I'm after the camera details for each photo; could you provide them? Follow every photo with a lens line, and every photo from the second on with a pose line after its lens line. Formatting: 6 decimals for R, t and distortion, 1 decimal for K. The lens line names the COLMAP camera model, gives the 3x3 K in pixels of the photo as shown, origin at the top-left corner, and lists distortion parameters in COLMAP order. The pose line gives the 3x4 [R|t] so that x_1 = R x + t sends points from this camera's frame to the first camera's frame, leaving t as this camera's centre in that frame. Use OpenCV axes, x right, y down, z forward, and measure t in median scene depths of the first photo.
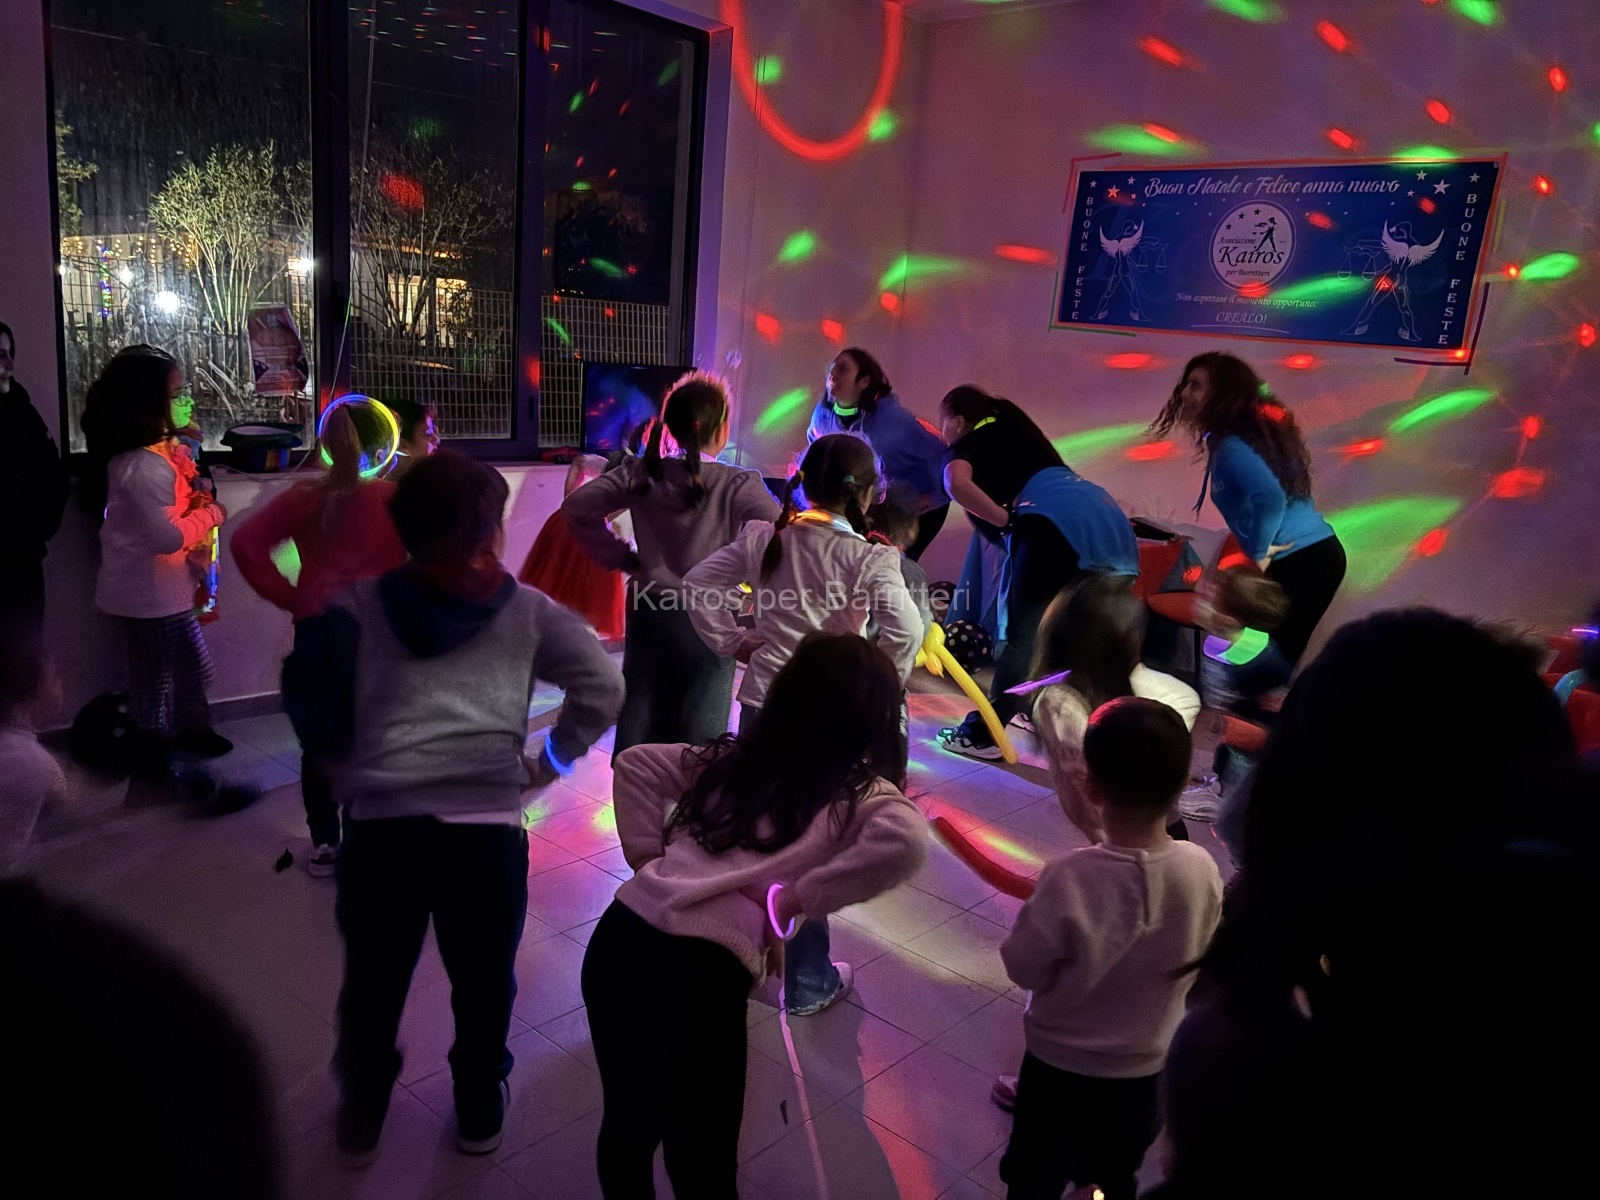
lens RADIAL K [[1206.2, 0, 824.9], [0, 1206.2, 598.3], [0, 0, 1]] dist [0.053690, -0.049330]
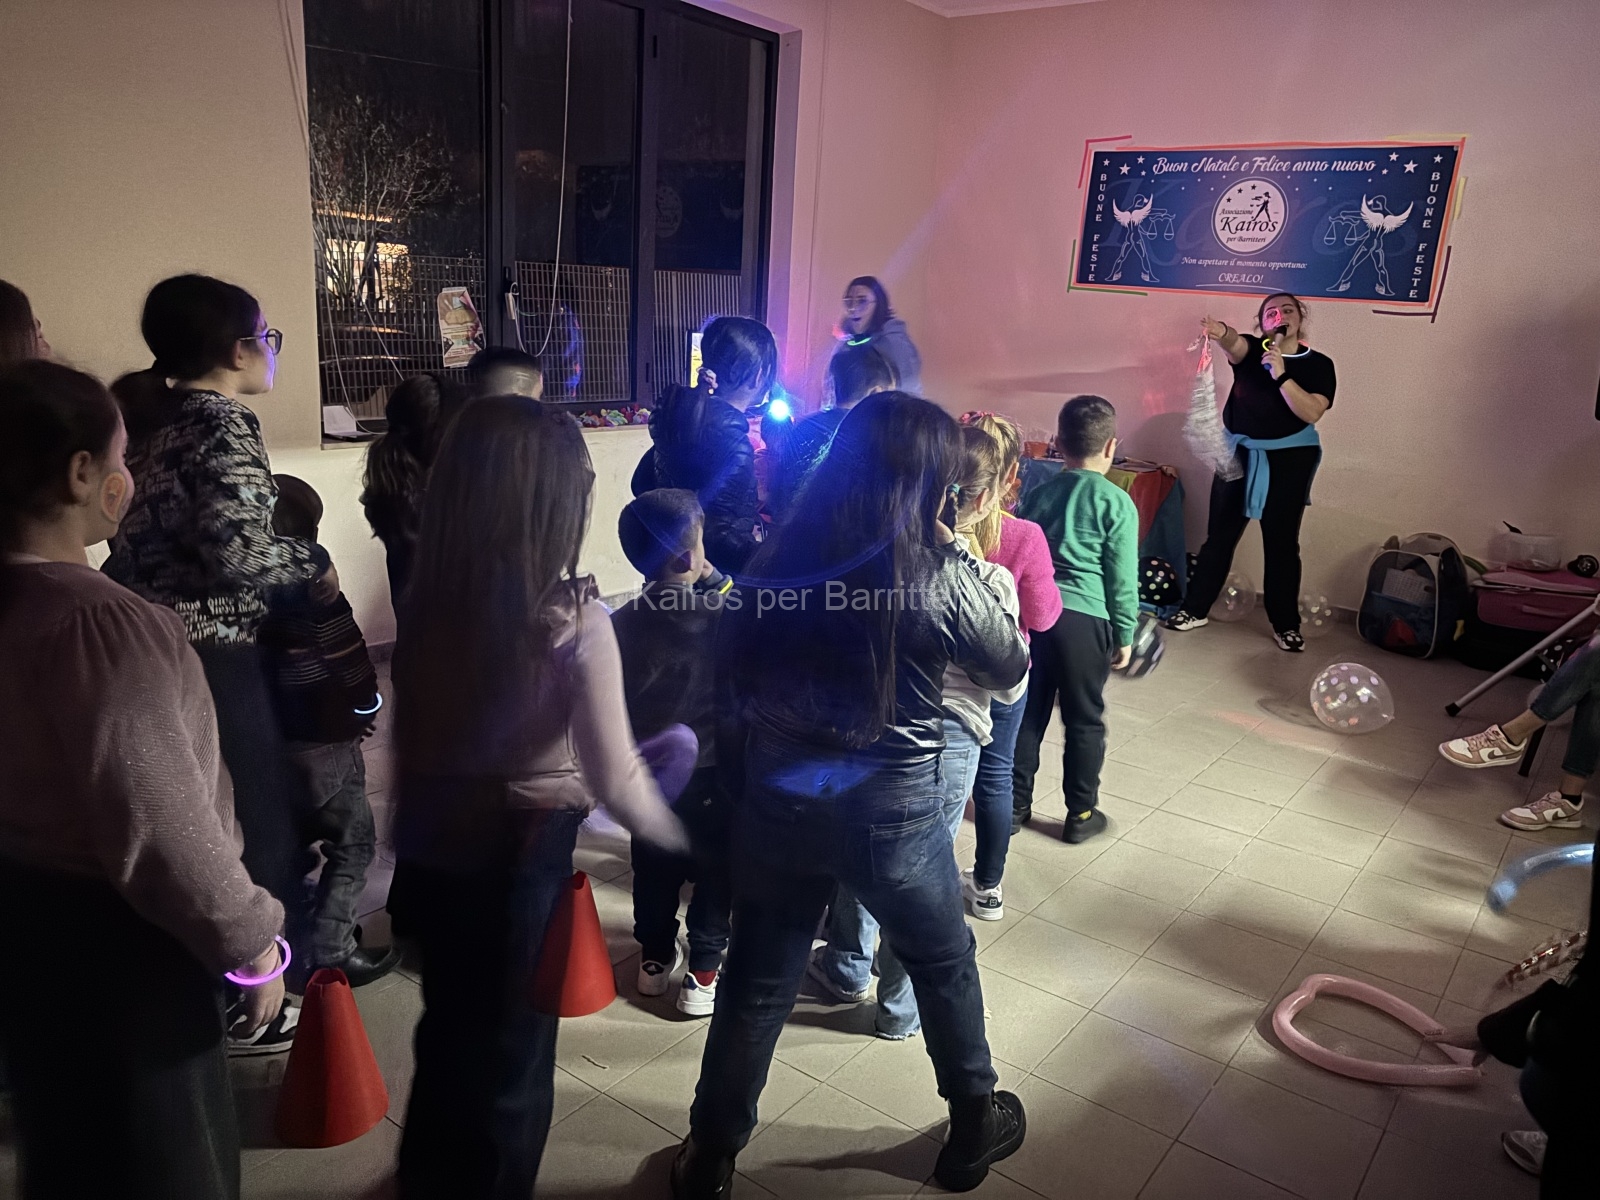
lens RADIAL K [[1206.2, 0, 806.5], [0, 1206.2, 610.9], [0, 0, 1]] dist [0.053690, -0.049330]
pose [[0.996751, -0.039916, 0.069952, -0.165837], [0.036609, 0.998179, 0.047935, 0.019352], [-0.071738, -0.045218, 0.996398, -0.155935]]
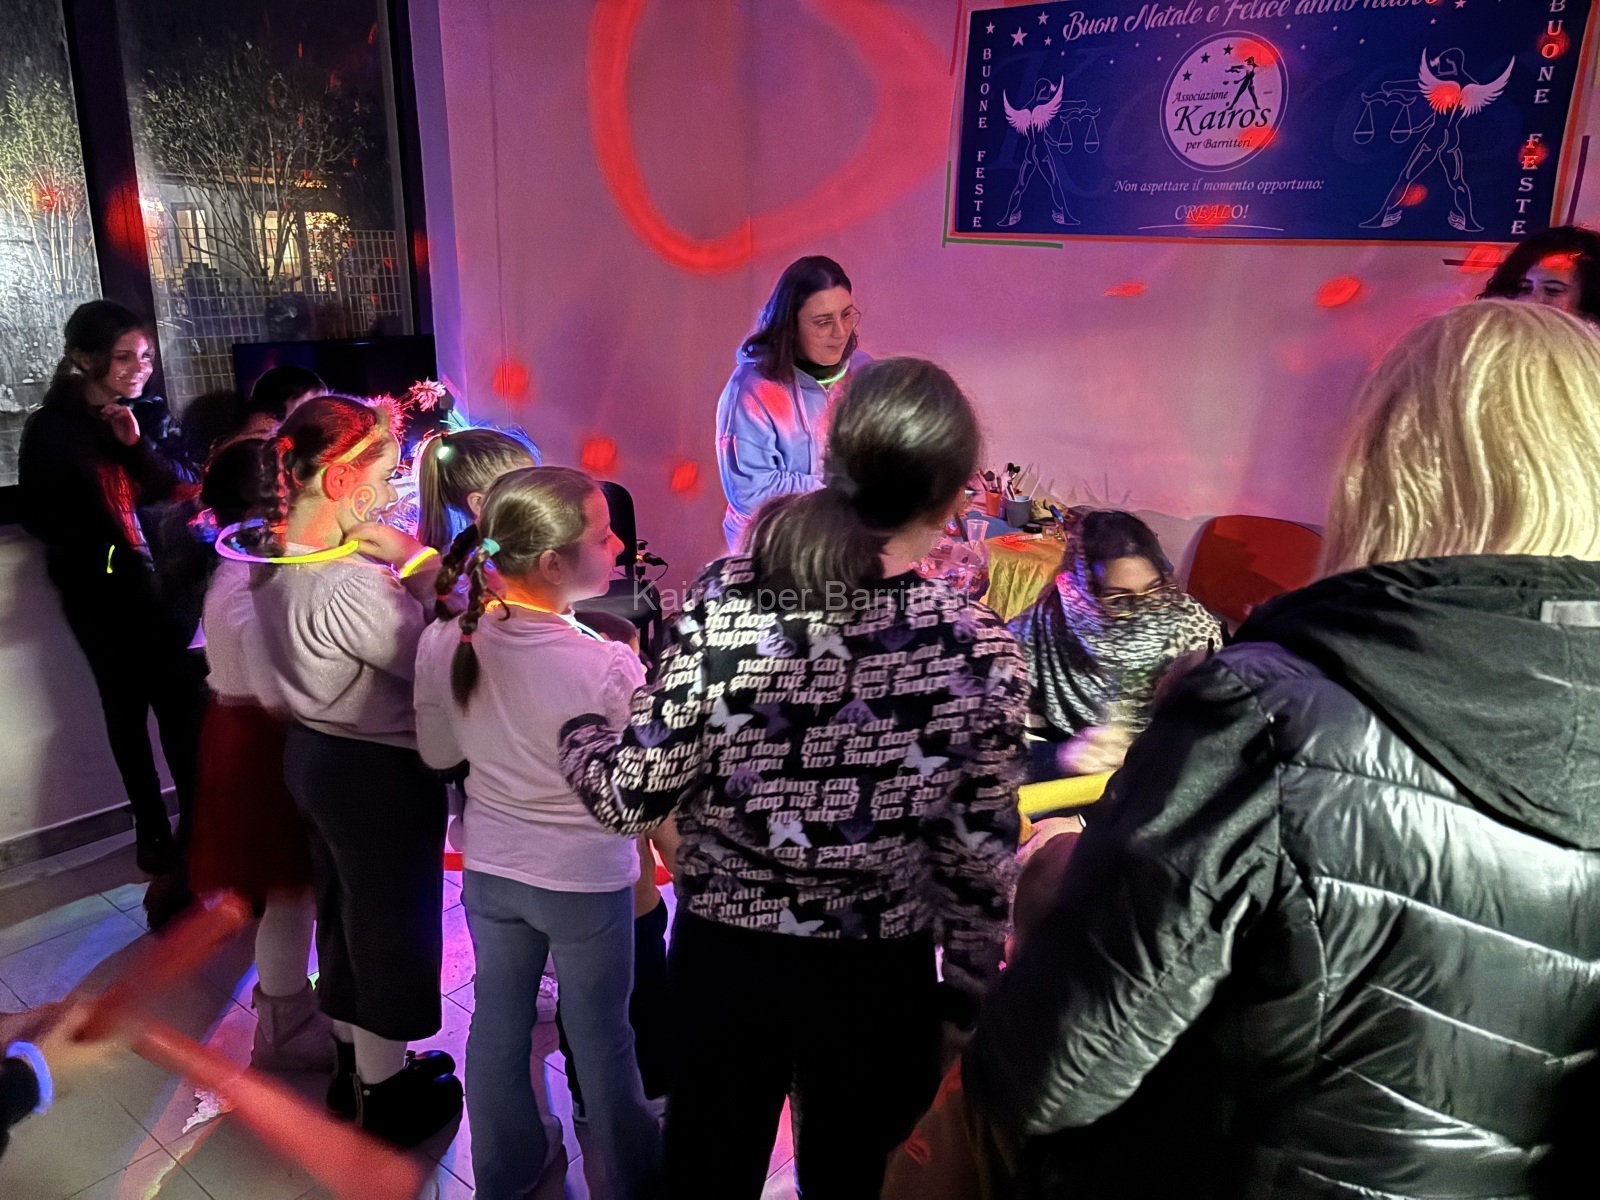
lens RADIAL K [[1206.2, 0, 813.9], [0, 1206.2, 615.3], [0, 0, 1]] dist [0.053690, -0.049330]
pose [[0.996999, -0.075268, 0.018086, 0.084190], [0.073417, 0.993472, 0.087316, -0.076528], [-0.024540, -0.085727, 0.996016, 0.284391]]
